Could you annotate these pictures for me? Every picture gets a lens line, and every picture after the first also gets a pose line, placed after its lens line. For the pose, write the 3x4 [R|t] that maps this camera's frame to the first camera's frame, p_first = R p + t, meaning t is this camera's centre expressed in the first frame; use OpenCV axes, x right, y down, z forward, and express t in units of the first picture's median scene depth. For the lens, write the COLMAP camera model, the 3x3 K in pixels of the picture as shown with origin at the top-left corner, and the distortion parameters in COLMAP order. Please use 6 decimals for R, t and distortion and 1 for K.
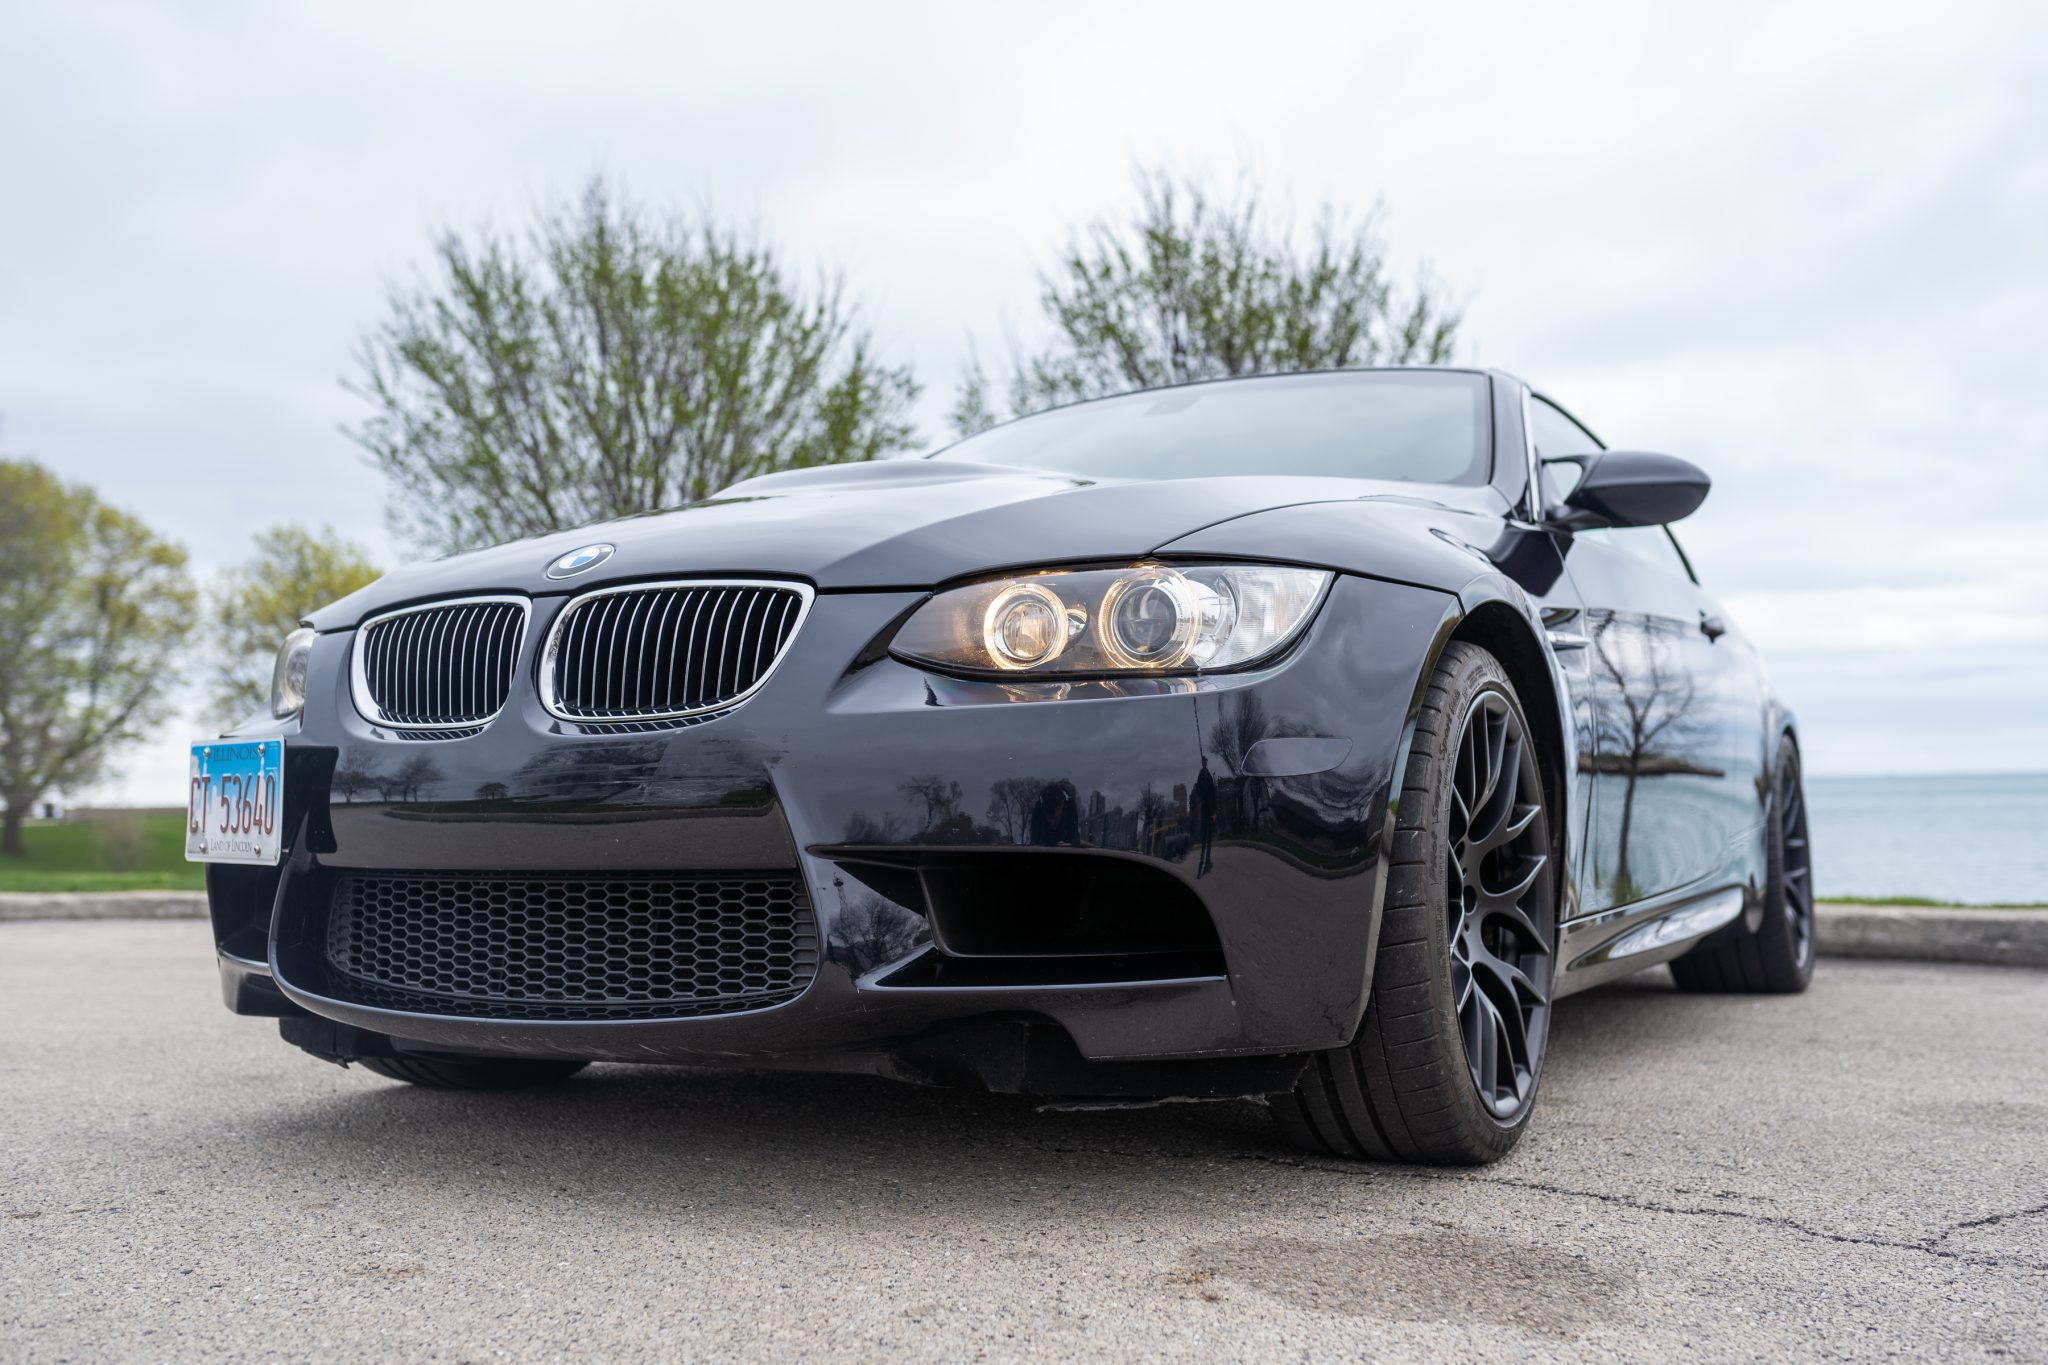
lens RADIAL K [[1968.5, 0, 1023.2], [0, 1968.5, 679.9], [0, 0, 1]] dist [-0.003554, 0.000000]
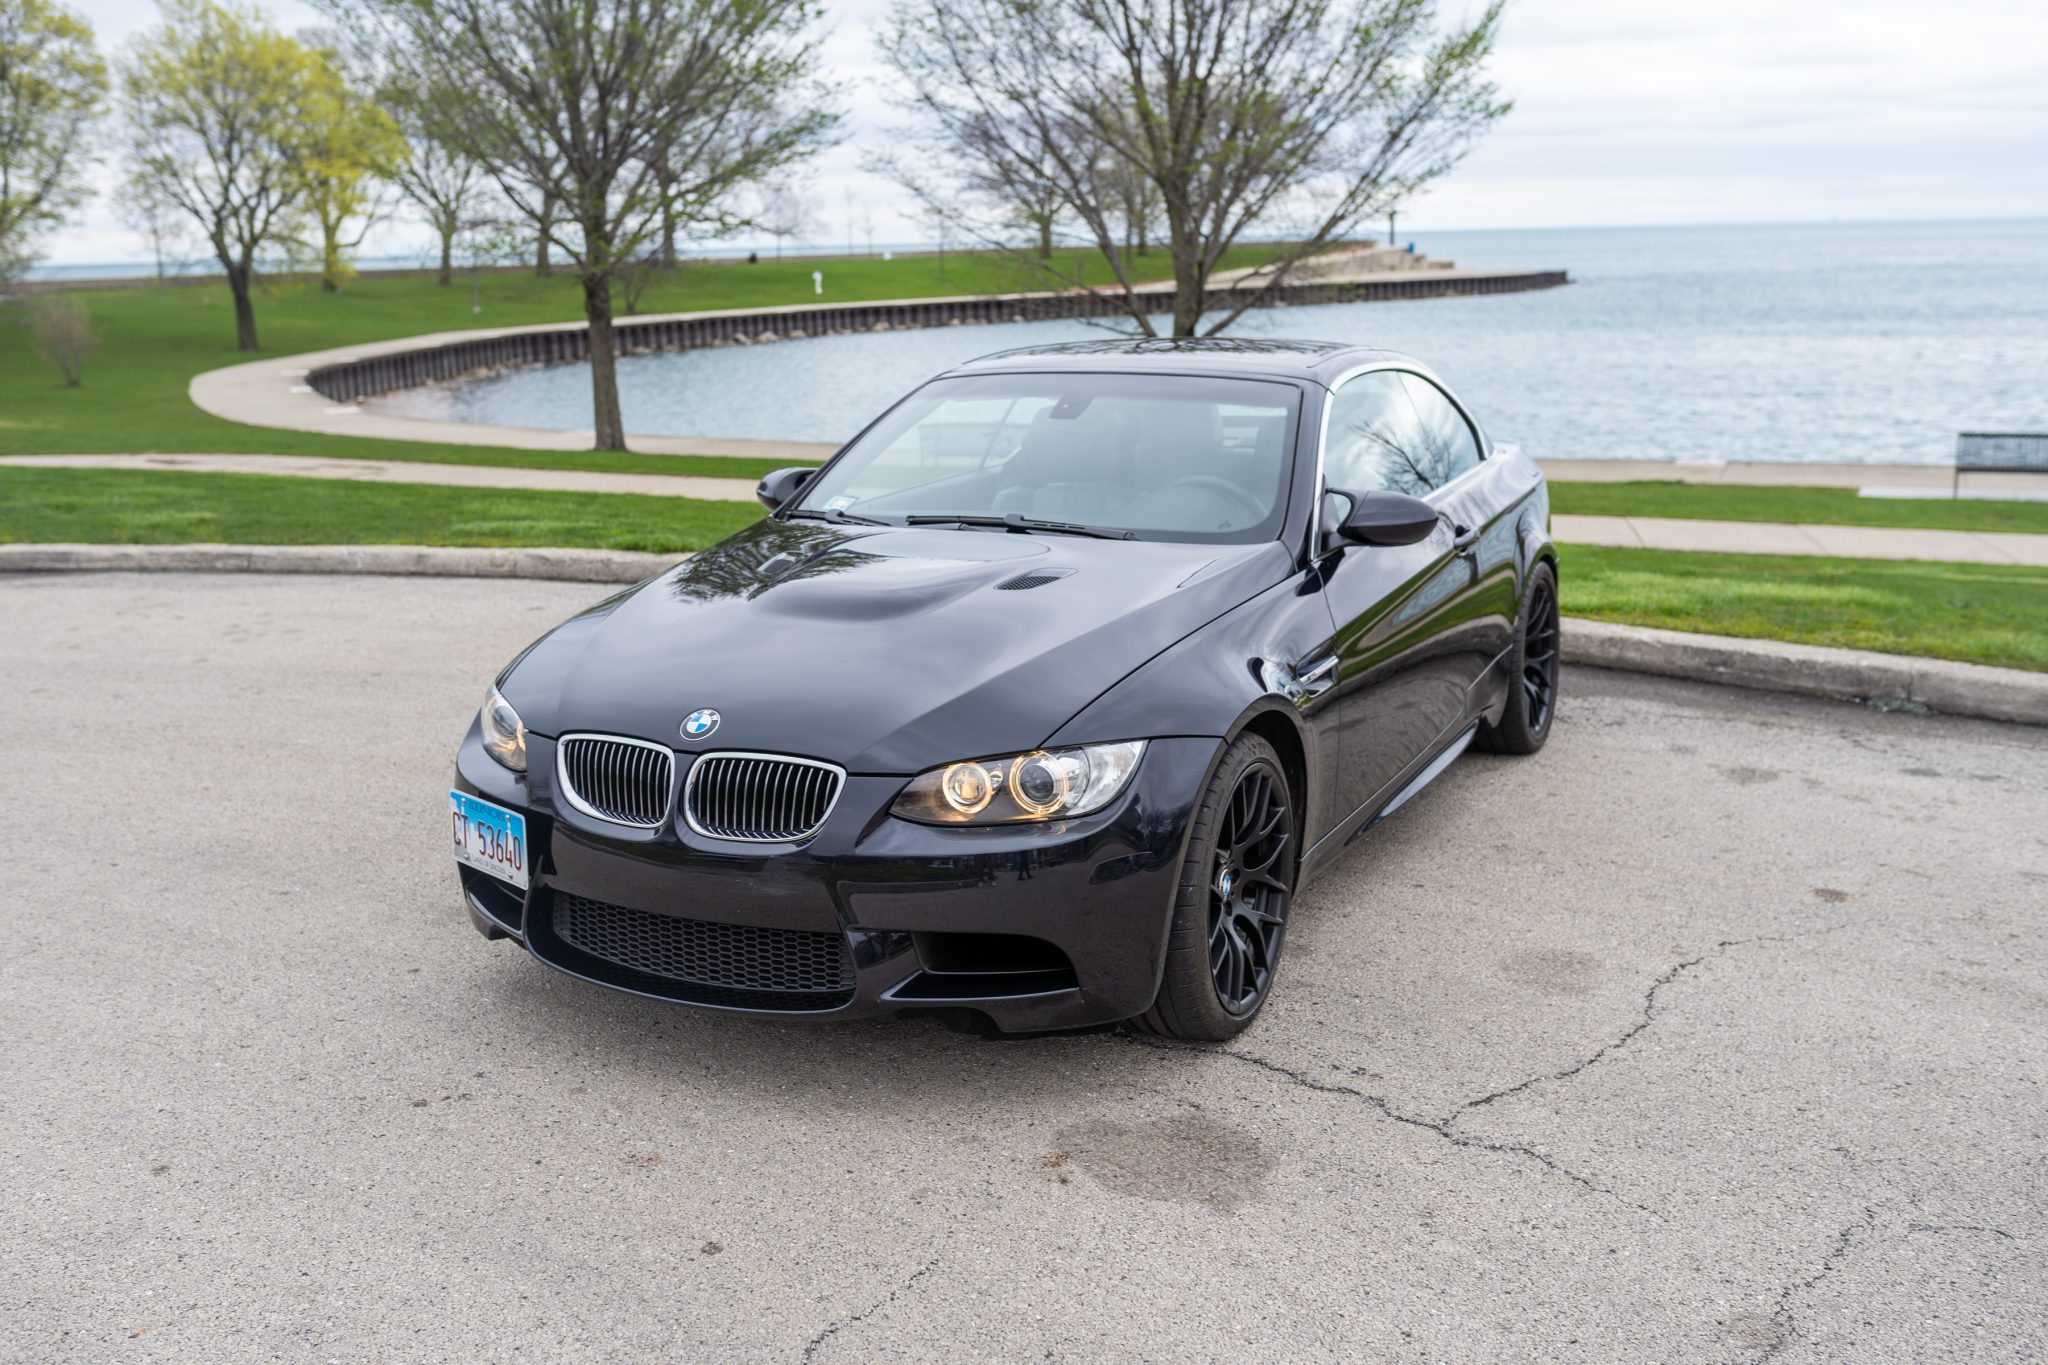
lens RADIAL K [[1968.5, 0, 1007.1], [0, 1968.5, 676.5], [0, 0, 1]] dist [-0.003554, 0.000000]
pose [[0.999700, -0.010236, 0.022248, -0.001320], [0.003735, 0.961563, 0.274559, -0.558425], [-0.024203, -0.274394, 0.961313, -0.601745]]
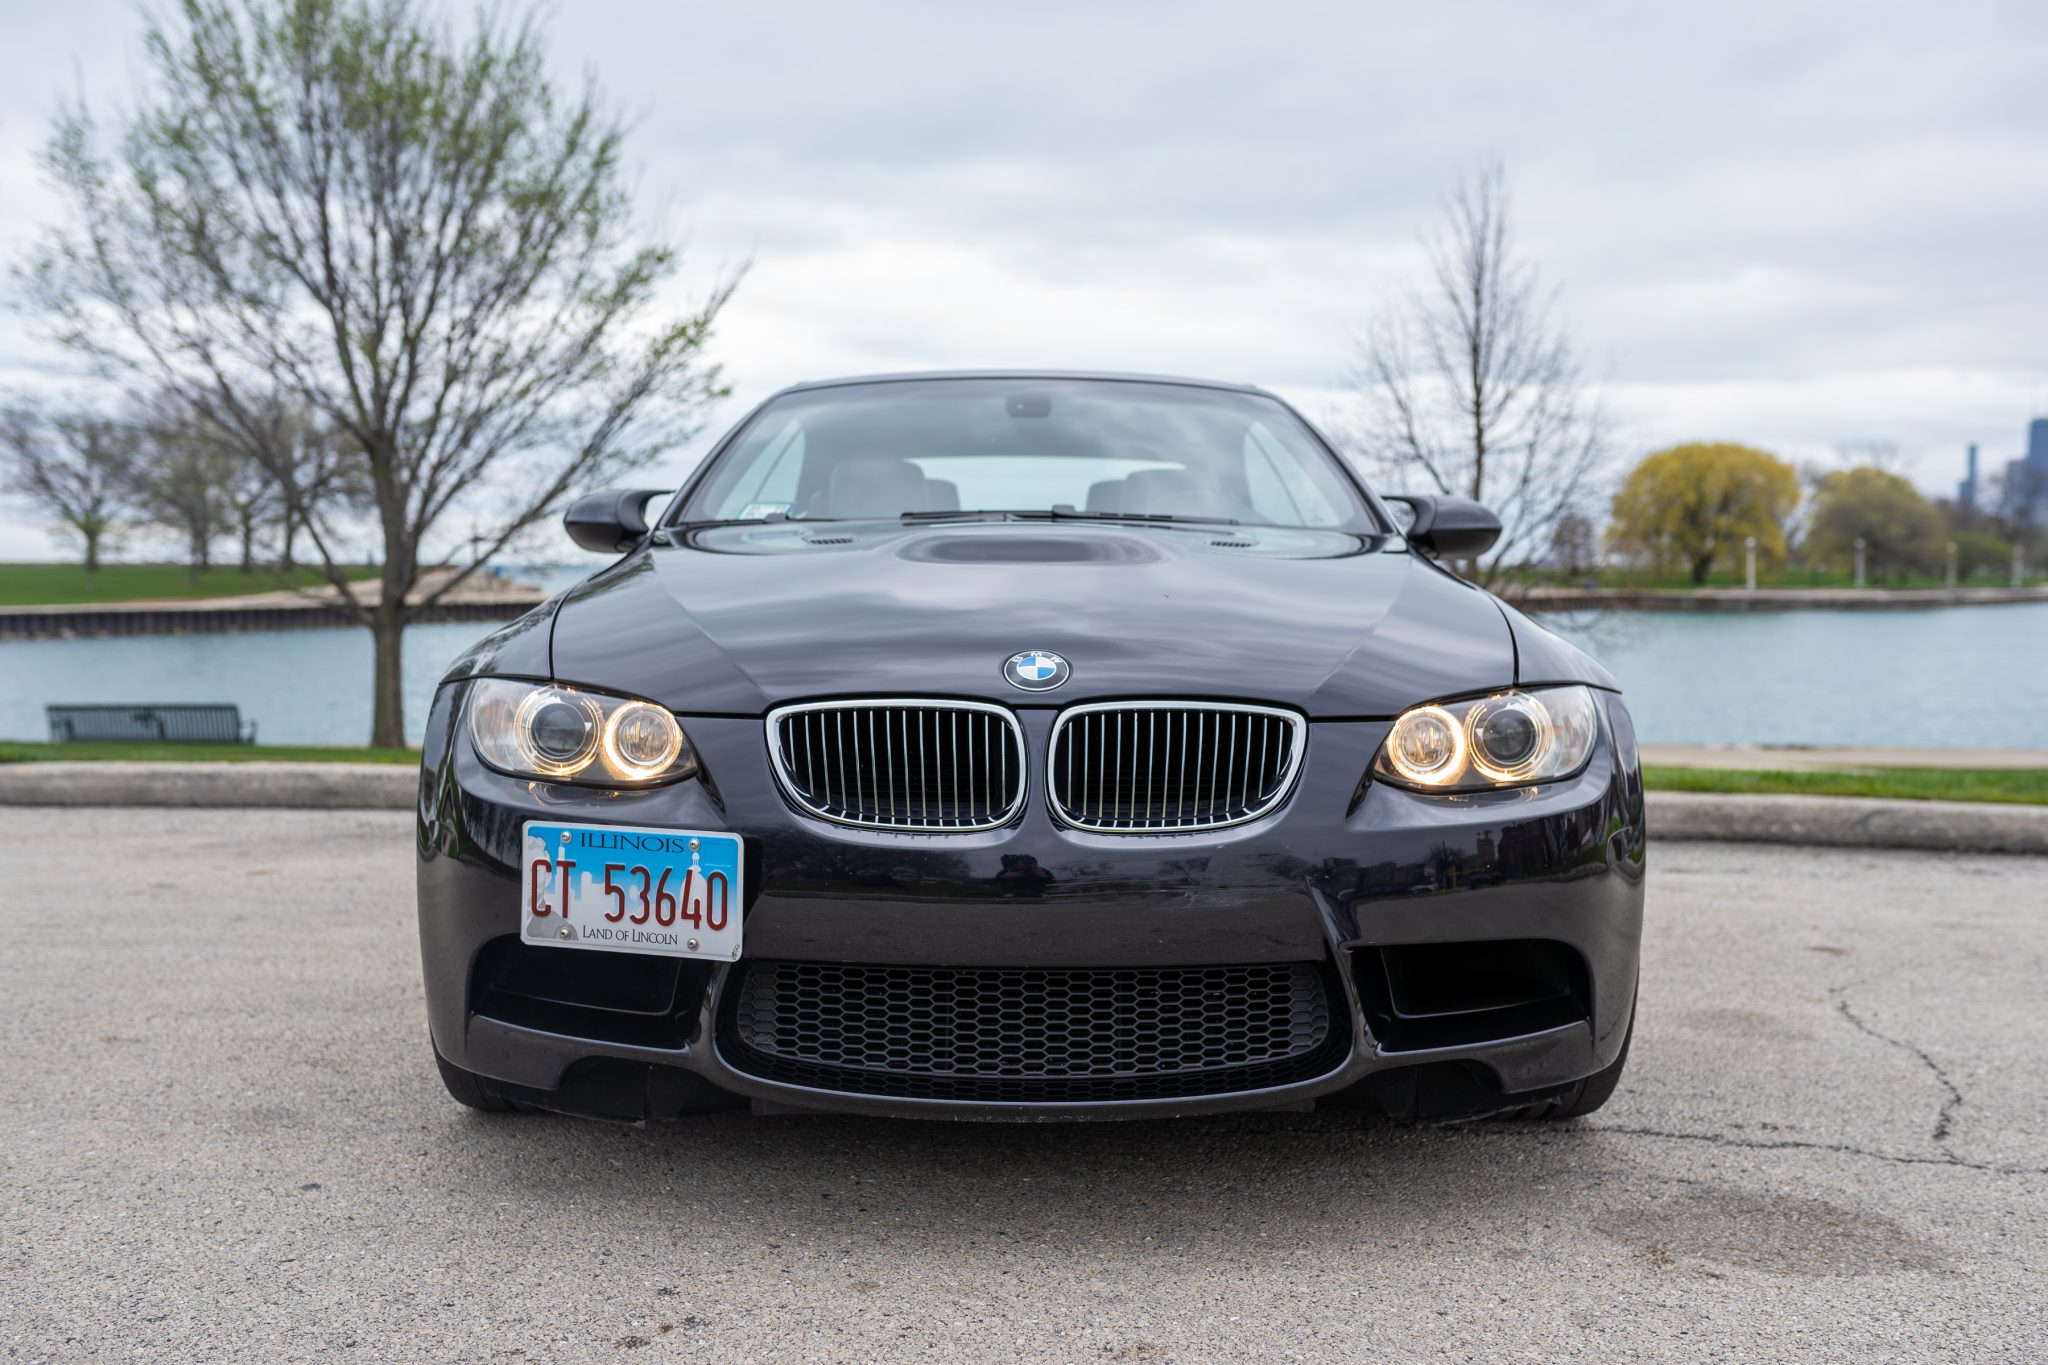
lens RADIAL K [[1968.5, 0, 1040.5], [0, 1968.5, 689.5], [0, 0, 1]] dist [-0.003554, 0.000000]
pose [[0.873835, -0.004760, 0.486199, -0.752918], [-0.051607, 0.993396, 0.102479, -0.161837], [-0.483476, -0.114641, 0.867818, 0.055855]]
